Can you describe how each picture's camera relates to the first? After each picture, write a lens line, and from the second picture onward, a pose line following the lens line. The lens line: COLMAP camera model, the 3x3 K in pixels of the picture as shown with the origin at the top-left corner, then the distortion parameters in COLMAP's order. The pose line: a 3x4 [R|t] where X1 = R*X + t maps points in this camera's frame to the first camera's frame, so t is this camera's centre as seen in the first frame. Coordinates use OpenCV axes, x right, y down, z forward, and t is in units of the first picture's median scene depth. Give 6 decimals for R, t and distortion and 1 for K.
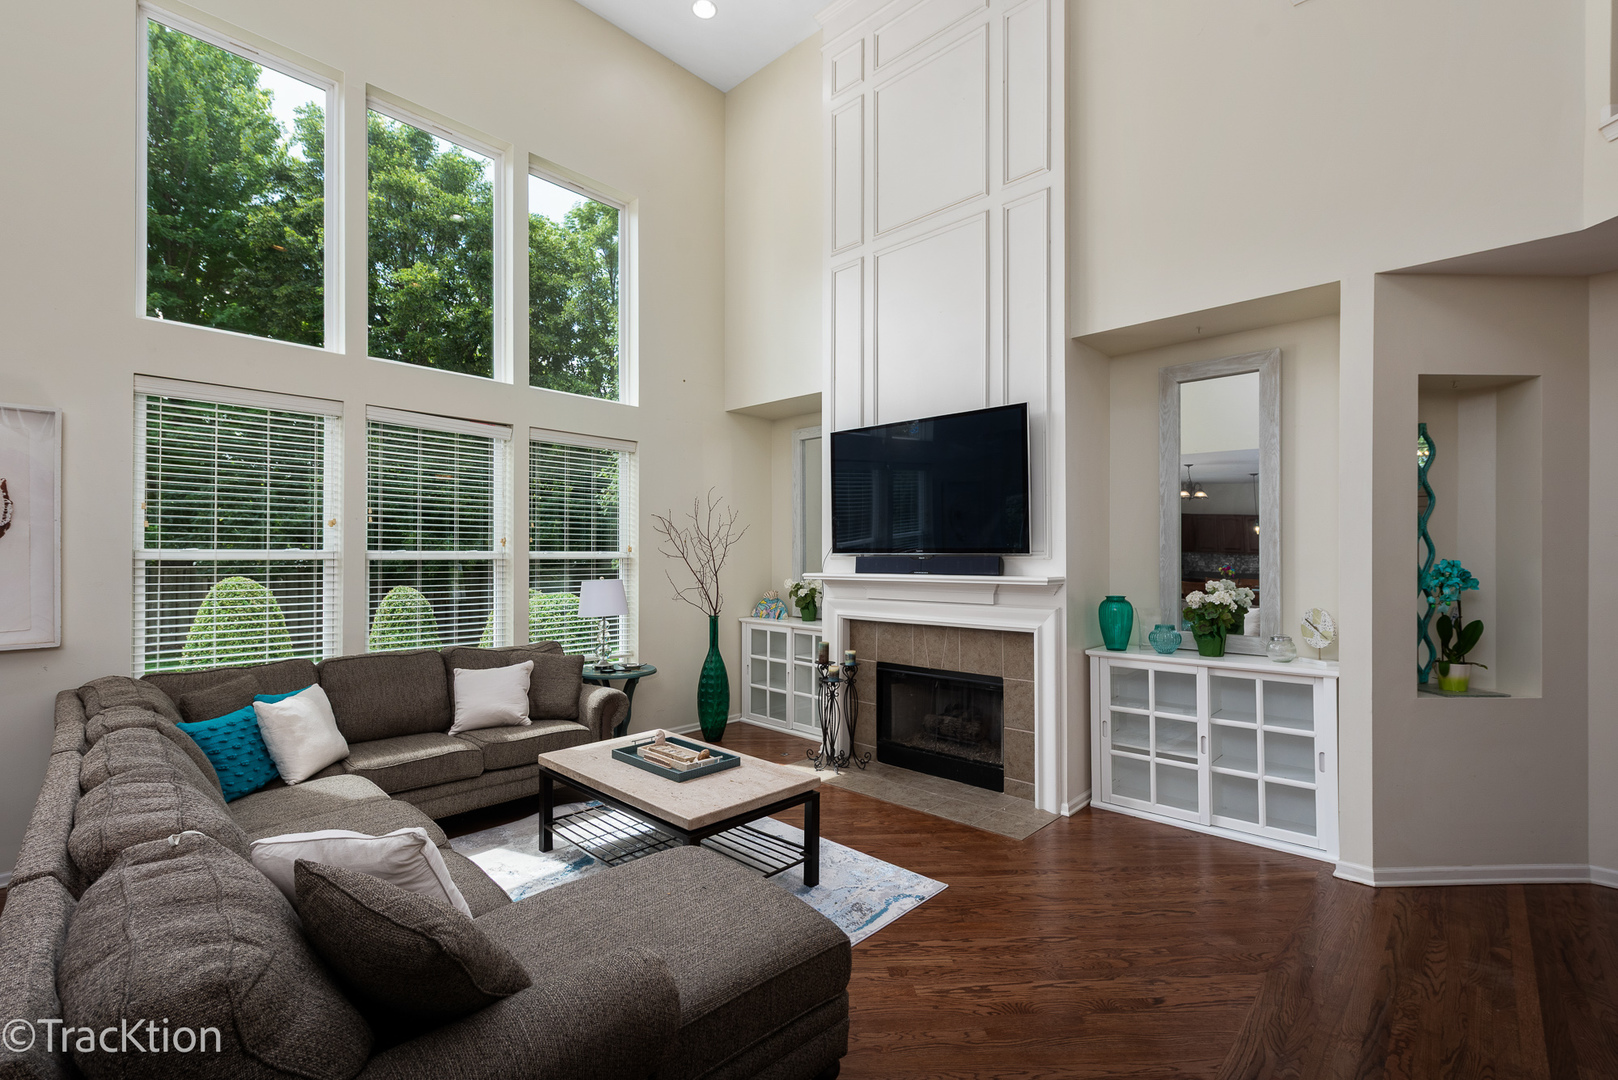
lens RADIAL K [[707.8, 0, 805.6], [0, 707.8, 554.0], [0, 0, 1]] dist [0.013014, -0.004863]
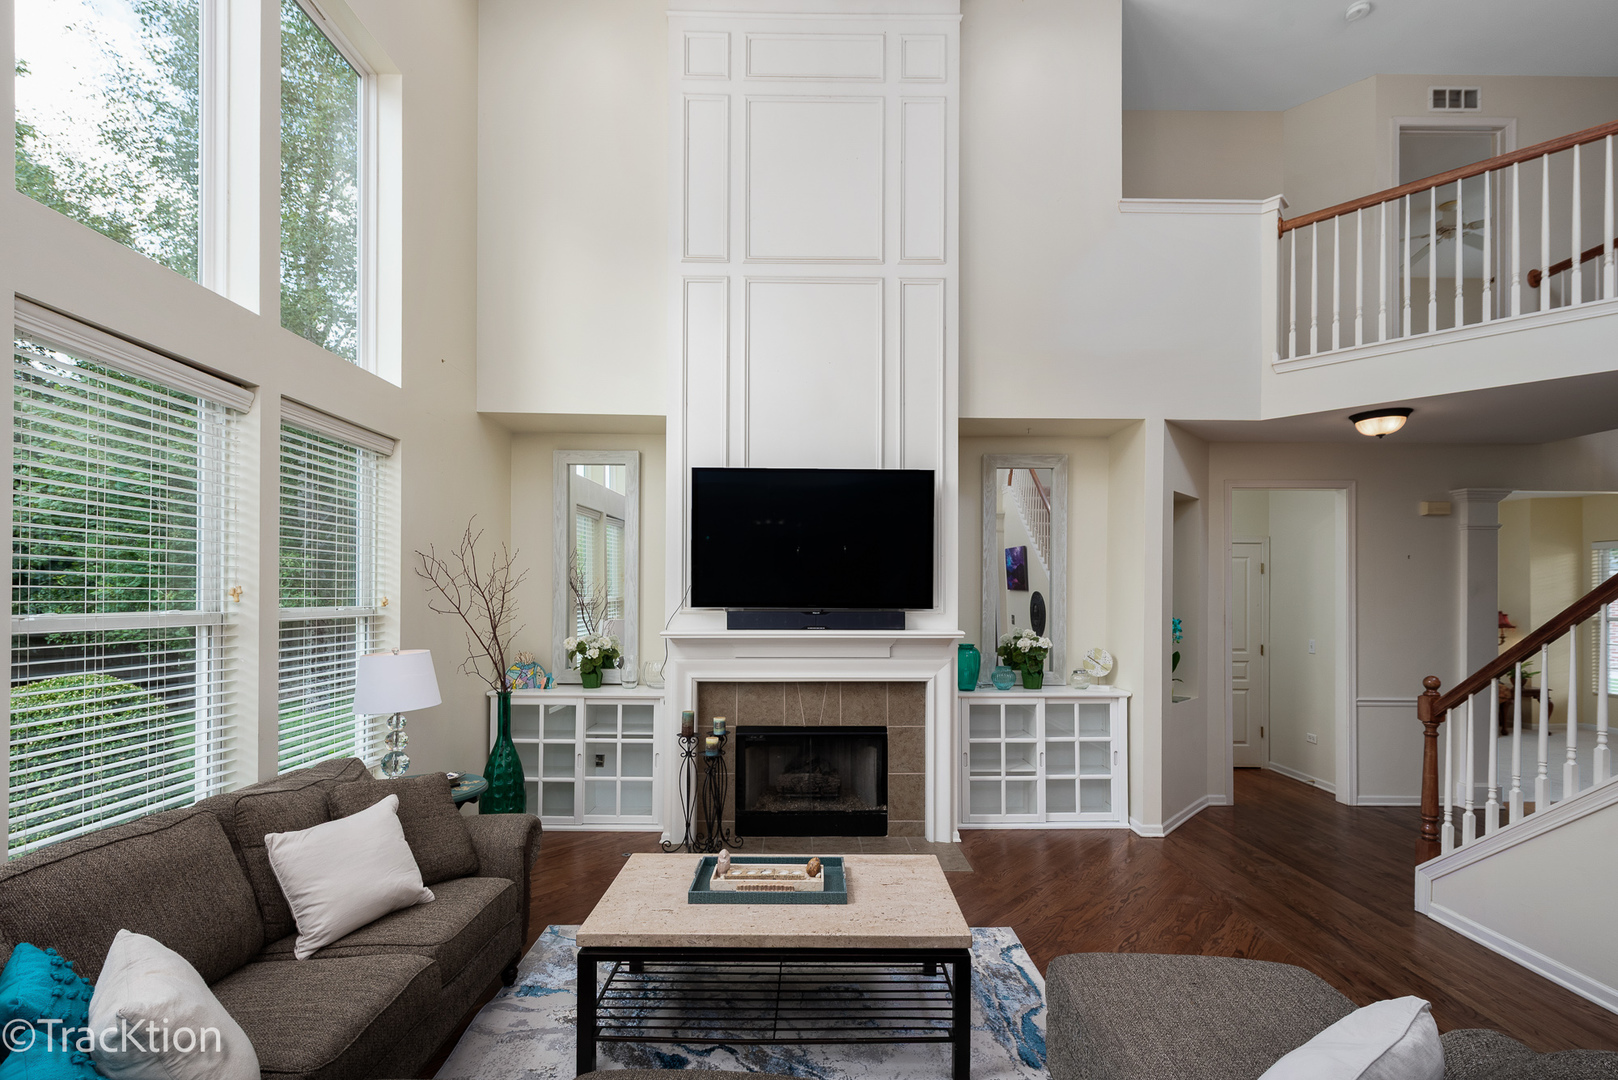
lens RADIAL K [[707.8, 0, 797.7], [0, 707.8, 591.9], [0, 0, 1]] dist [0.013014, -0.004863]
pose [[0.716363, 0.007092, 0.697691, -0.576086], [-0.006456, 0.999973, -0.003536, -0.021501], [-0.697697, -0.001971, 0.716390, 0.355871]]
